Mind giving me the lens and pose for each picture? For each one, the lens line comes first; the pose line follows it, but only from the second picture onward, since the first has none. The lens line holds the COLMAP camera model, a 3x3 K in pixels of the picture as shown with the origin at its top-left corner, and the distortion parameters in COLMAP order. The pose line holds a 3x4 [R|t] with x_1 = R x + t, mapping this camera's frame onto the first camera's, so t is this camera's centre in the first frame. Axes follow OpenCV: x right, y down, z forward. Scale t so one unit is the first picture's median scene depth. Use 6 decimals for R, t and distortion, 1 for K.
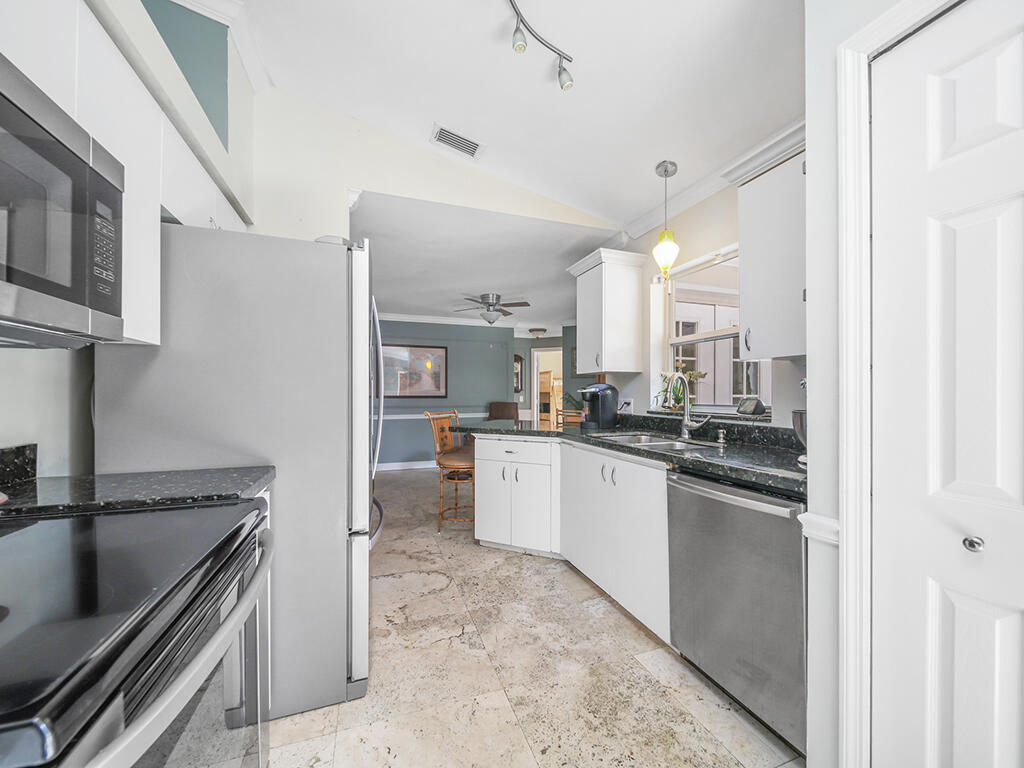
lens RADIAL K [[406.6, 0, 513.3], [0, 406.6, 397.5], [0, 0, 1]] dist [-0.001075, -0.000066]
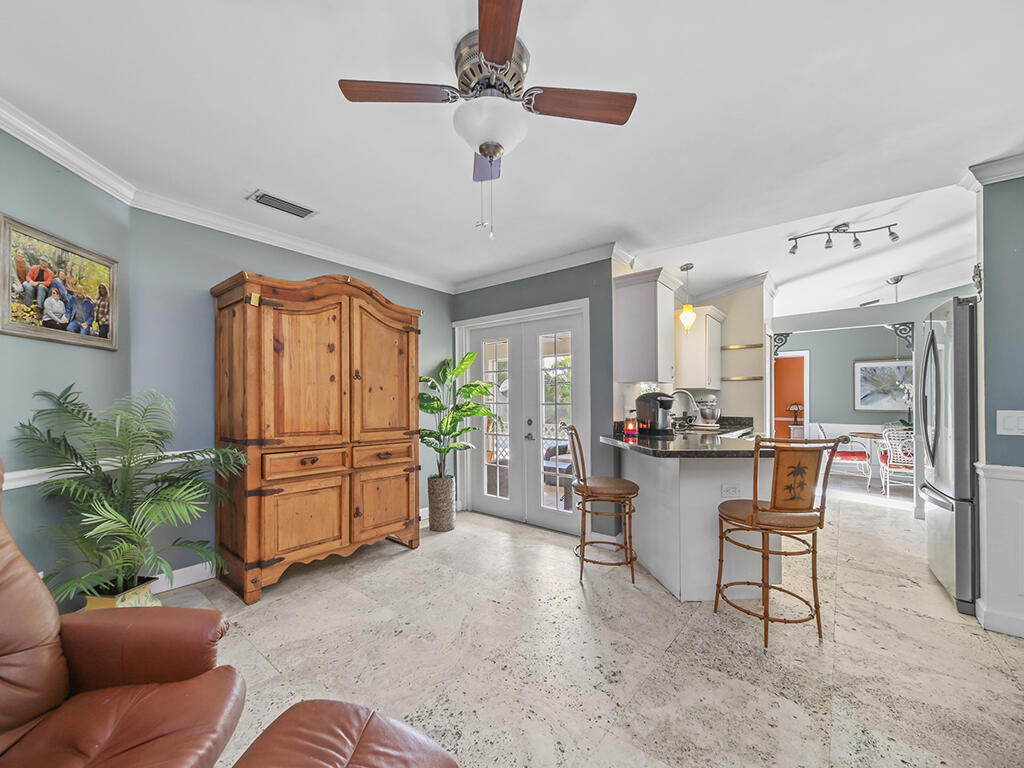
lens RADIAL K [[406.6, 0, 513.3], [0, 406.6, 397.5], [0, 0, 1]] dist [-0.001075, -0.000066]
pose [[-0.523334, 0.008471, 0.852086, -0.425795], [0.002968, 0.999963, -0.008118, -0.012213], [-0.852123, -0.001719, -0.523339, 1.585314]]
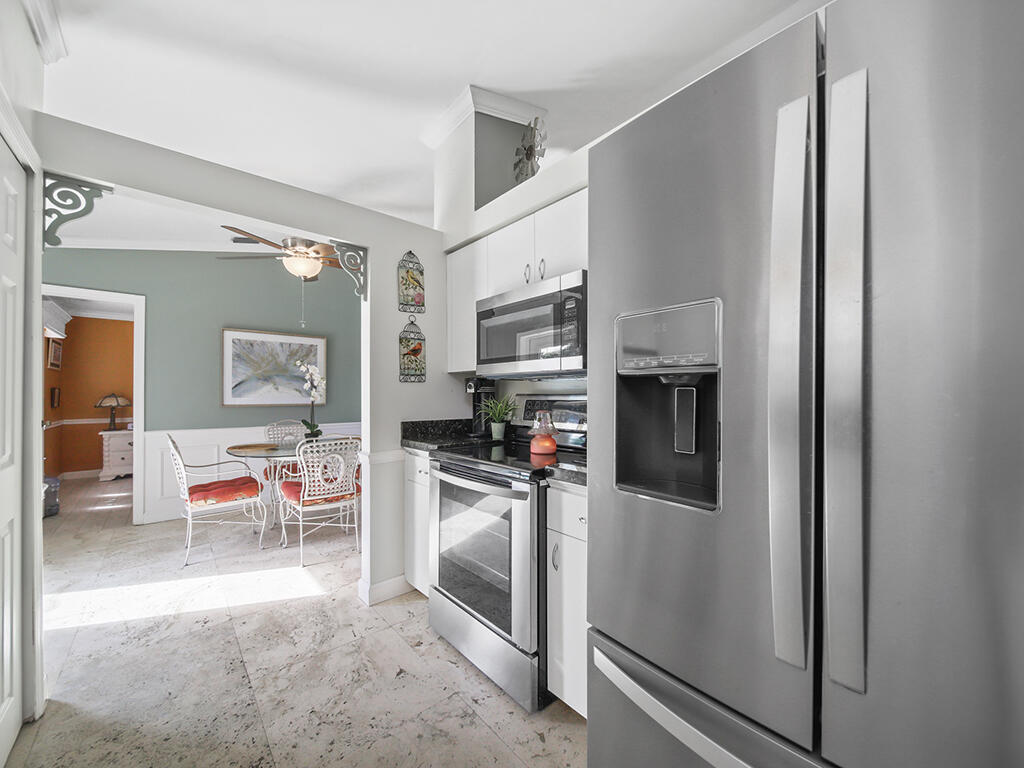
lens RADIAL K [[406.6, 0, 513.3], [0, 406.6, 397.5], [0, 0, 1]] dist [-0.001075, -0.000066]
pose [[-0.932559, -0.004501, -0.360990, -0.014779], [-0.008910, 0.999905, 0.010549, -0.007476], [0.360908, 0.013054, -0.932510, 0.670294]]
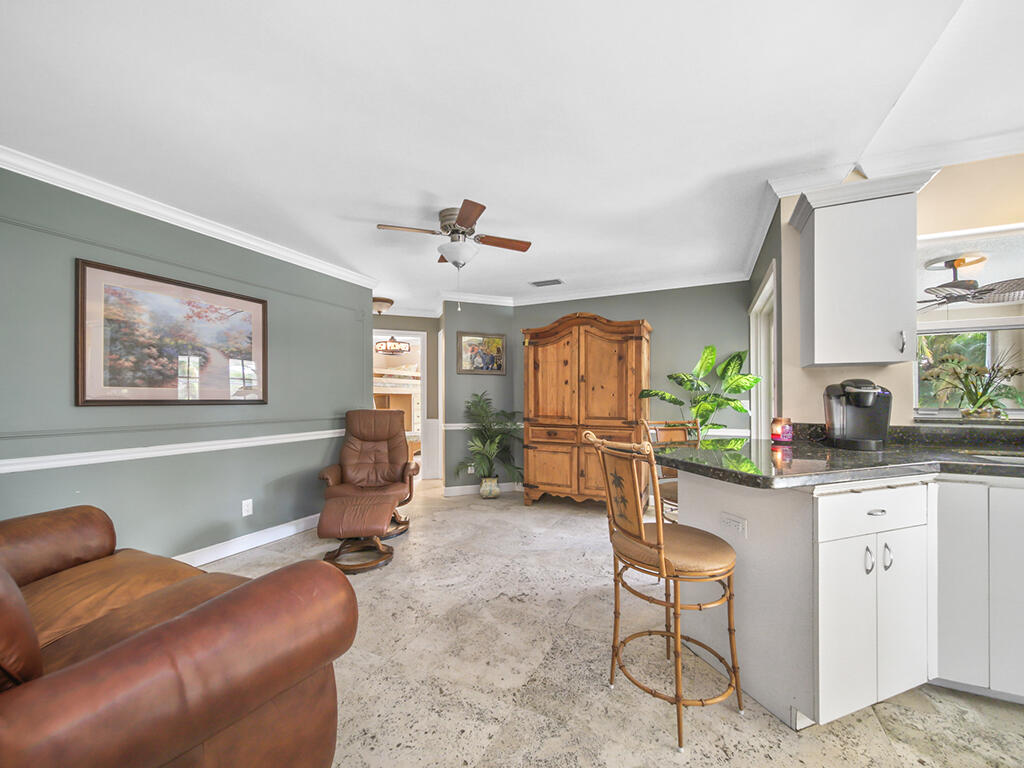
lens RADIAL K [[406.6, 0, 513.3], [0, 406.6, 397.5], [0, 0, 1]] dist [-0.001075, -0.000066]
pose [[0.704064, 0.002755, 0.710131, -0.539269], [0.005028, 0.999948, -0.008864, -0.002107], [-0.710119, 0.009811, 0.704014, 0.784923]]
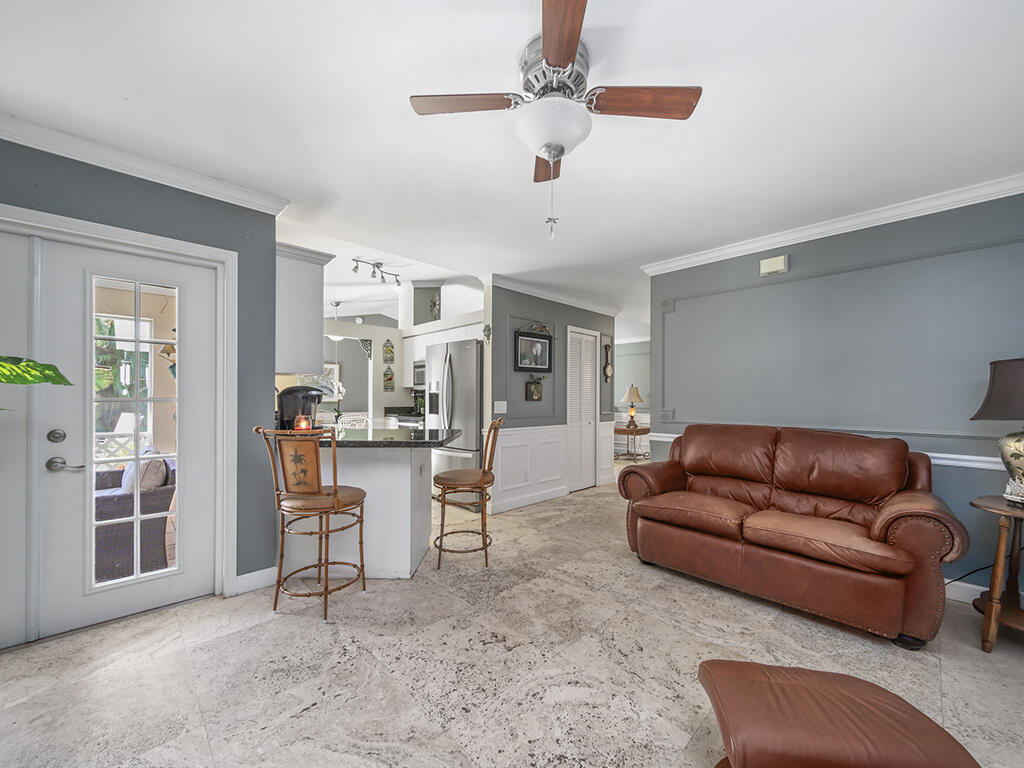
lens RADIAL K [[400.7, 0, 511.0], [0, 400.7, 389.2], [0, 0, 1]] dist [0.000177, -0.000508]
pose [[-0.909438, -0.011212, -0.415688, 0.133056], [-0.006806, 0.999904, -0.012079, -0.017566], [0.415783, -0.008156, -0.909427, 1.736987]]
